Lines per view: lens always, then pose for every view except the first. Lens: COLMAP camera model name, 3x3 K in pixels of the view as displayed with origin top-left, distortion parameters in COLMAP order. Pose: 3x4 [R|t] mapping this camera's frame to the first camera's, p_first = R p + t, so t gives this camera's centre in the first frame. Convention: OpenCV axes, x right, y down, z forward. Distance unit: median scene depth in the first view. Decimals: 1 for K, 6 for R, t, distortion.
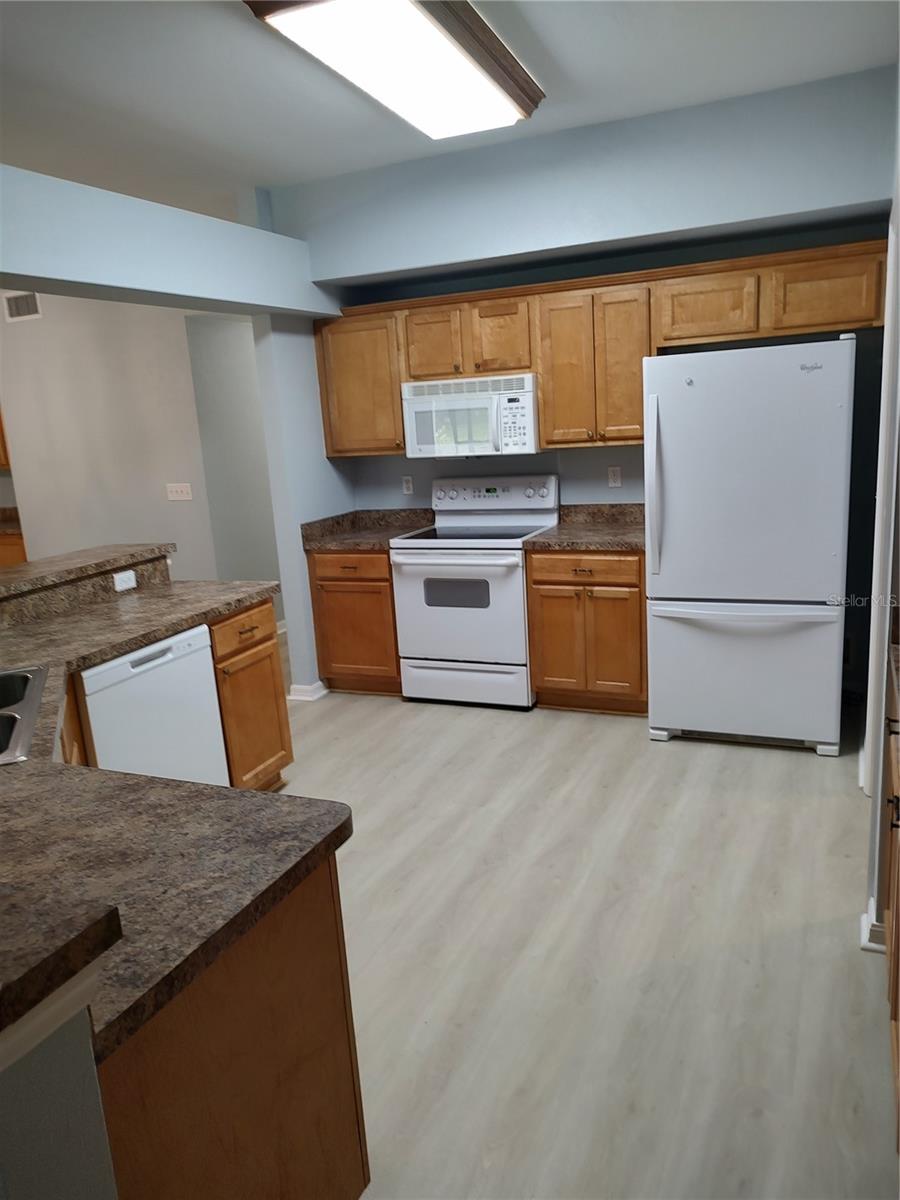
lens RADIAL K [[889.1, 0, 450.0], [0, 889.1, 600.0], [0, 0, 1]] dist [0.087738, -0.120703]
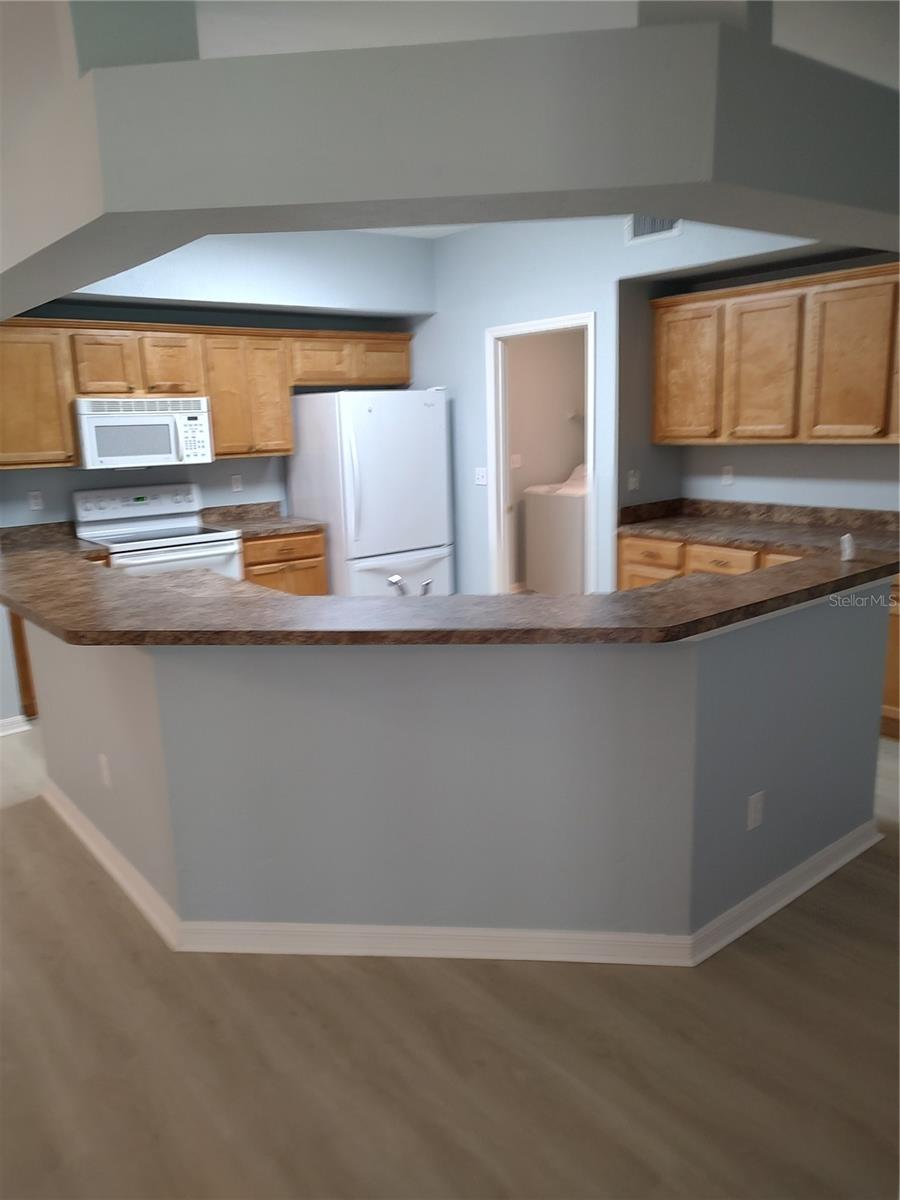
lens RADIAL K [[886.2, 0, 450.0], [0, 886.2, 600.0], [0, 0, 1]] dist [0.066692, -0.067019]
pose [[0.469813, -0.135215, 0.872349, -0.848854], [0.187767, 0.980893, 0.050916, 0.017833], [-0.862566, 0.139877, 0.486225, 0.160468]]
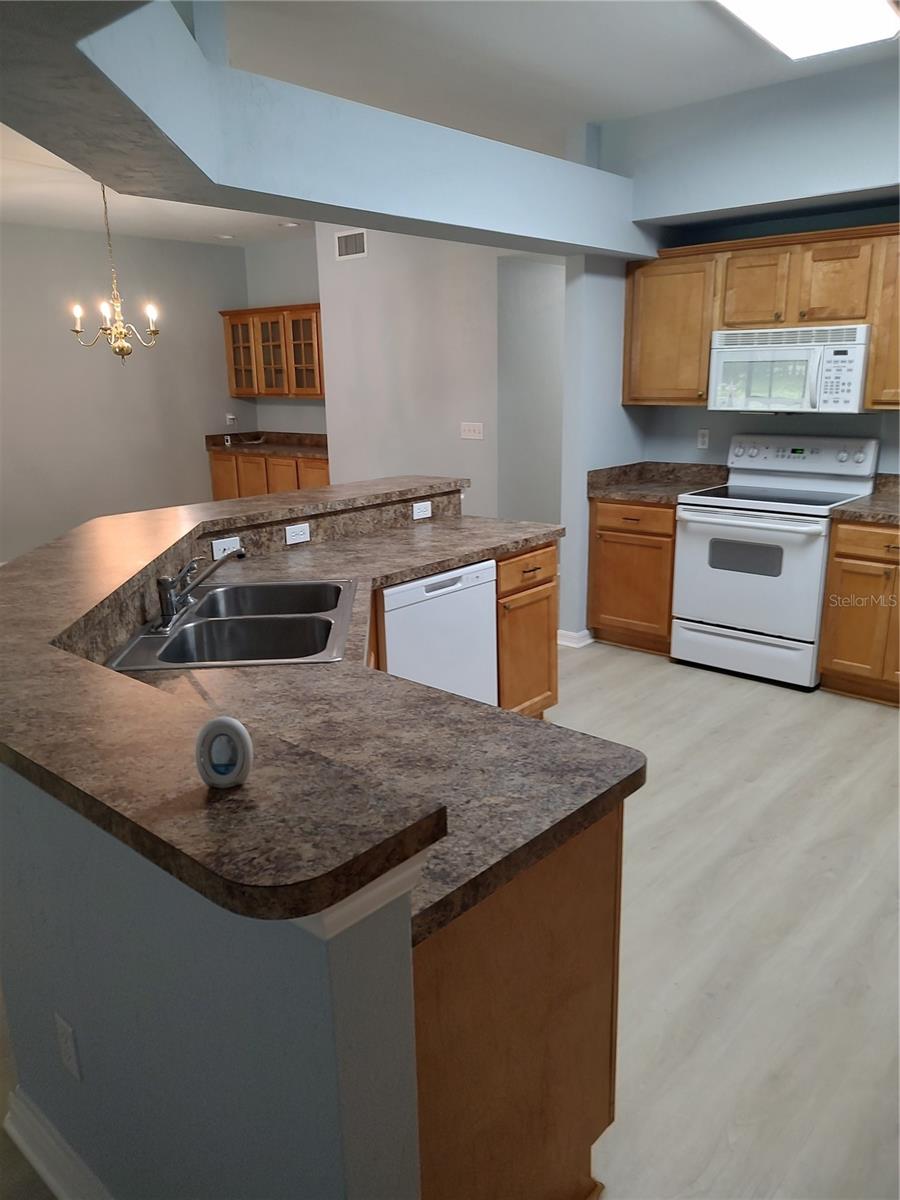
lens RADIAL K [[886.2, 0, 450.0], [0, 886.2, 600.0], [0, 0, 1]] dist [0.066692, -0.067019]
pose [[0.952921, 0.125569, -0.275996, -0.024579], [-0.110524, 0.991442, 0.069474, 0.006268], [0.282358, -0.035699, 0.958645, 0.001575]]
